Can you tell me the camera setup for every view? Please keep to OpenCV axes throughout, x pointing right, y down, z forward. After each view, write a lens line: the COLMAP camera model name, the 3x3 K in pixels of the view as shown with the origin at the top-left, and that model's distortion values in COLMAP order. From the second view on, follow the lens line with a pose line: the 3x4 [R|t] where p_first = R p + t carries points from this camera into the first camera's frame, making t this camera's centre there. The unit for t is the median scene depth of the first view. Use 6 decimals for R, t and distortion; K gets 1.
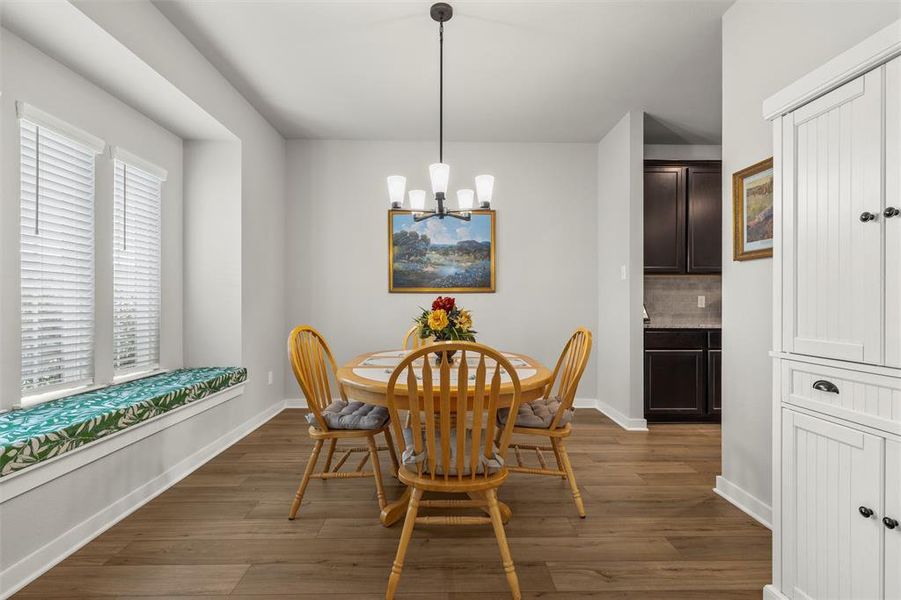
lens RADIAL K [[417.0, 0, 450.5], [0, 417.0, 302.2], [0, 0, 1]] dist [0.009383, 0.000597]
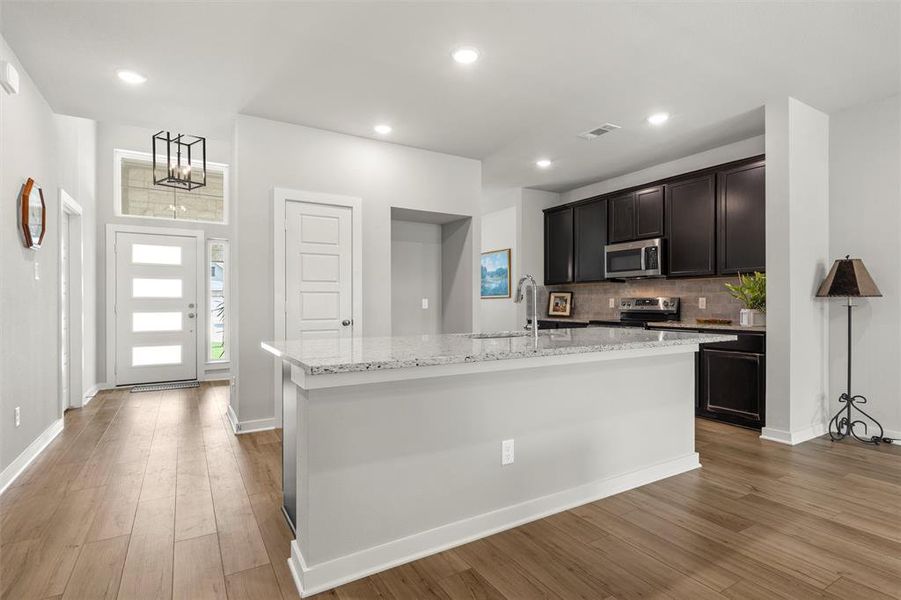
lens RADIAL K [[452.5, 0, 453.0], [0, 452.5, 302.9], [0, 0, 1]] dist [-0.000851, 0.000941]
pose [[0.495017, -0.002390, -0.868880, 2.401804], [0.004097, 0.999992, -0.000416, -0.004924], [0.868874, -0.003354, 0.495023, -0.146832]]
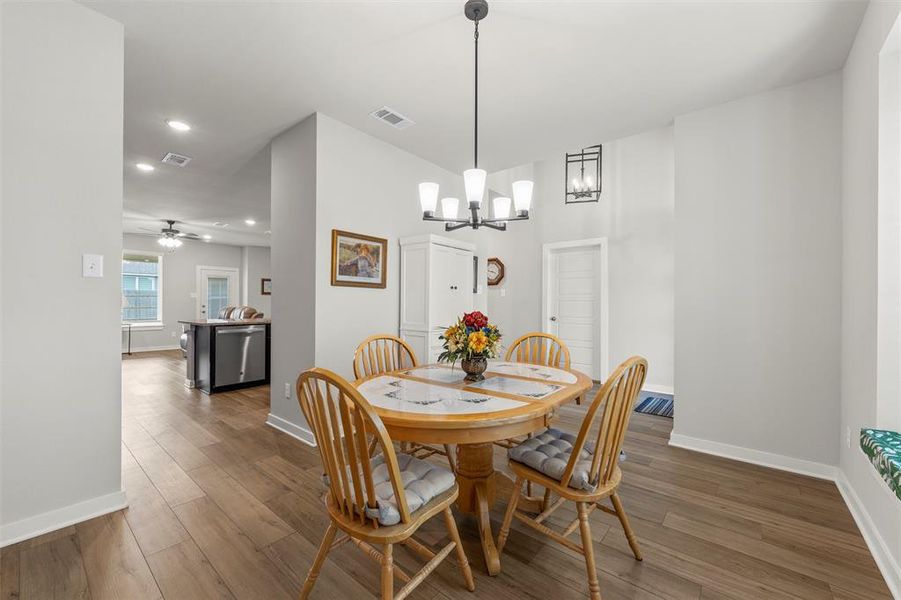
lens RADIAL K [[354.9, 0, 457.5], [0, 354.9, 302.5], [0, 0, 1]] dist [0.001106, -0.000698]
pose [[-0.761341, -0.004880, 0.648333, -0.426843], [-0.010323, 0.999936, -0.004595, -0.025550], [-0.648269, -0.010191, -0.761343, 1.362745]]
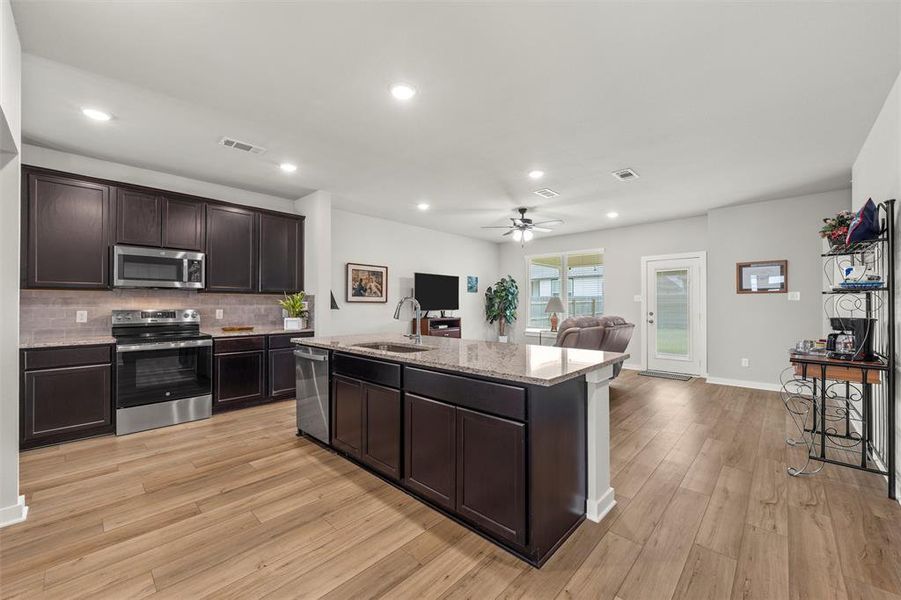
lens RADIAL K [[354.9, 0, 454.1], [0, 354.9, 304.1], [0, 0, 1]] dist [0.001106, -0.000698]
pose [[0.694737, -0.002218, 0.719260, 0.940561], [0.000635, 0.999997, 0.002470, -0.049564], [-0.719263, -0.001259, 0.694737, -0.312863]]
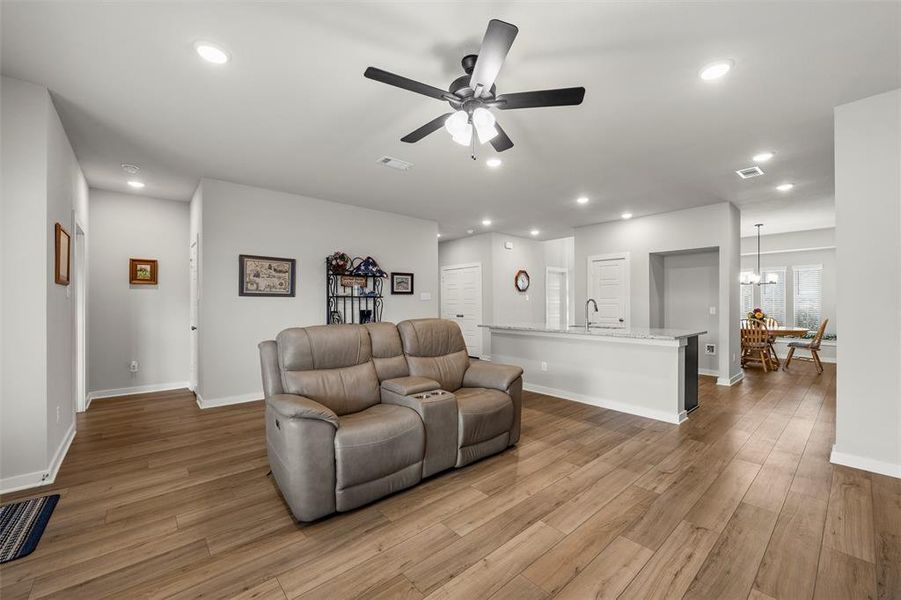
lens RADIAL K [[354.9, 0, 449.0], [0, 354.9, 306.5], [0, 0, 1]] dist [0.001106, -0.000698]
pose [[-0.773024, 0.004361, -0.634362, 3.206400], [0.000845, 0.999983, 0.005845, -0.040938], [0.634377, 0.003983, -0.773014, 1.392359]]
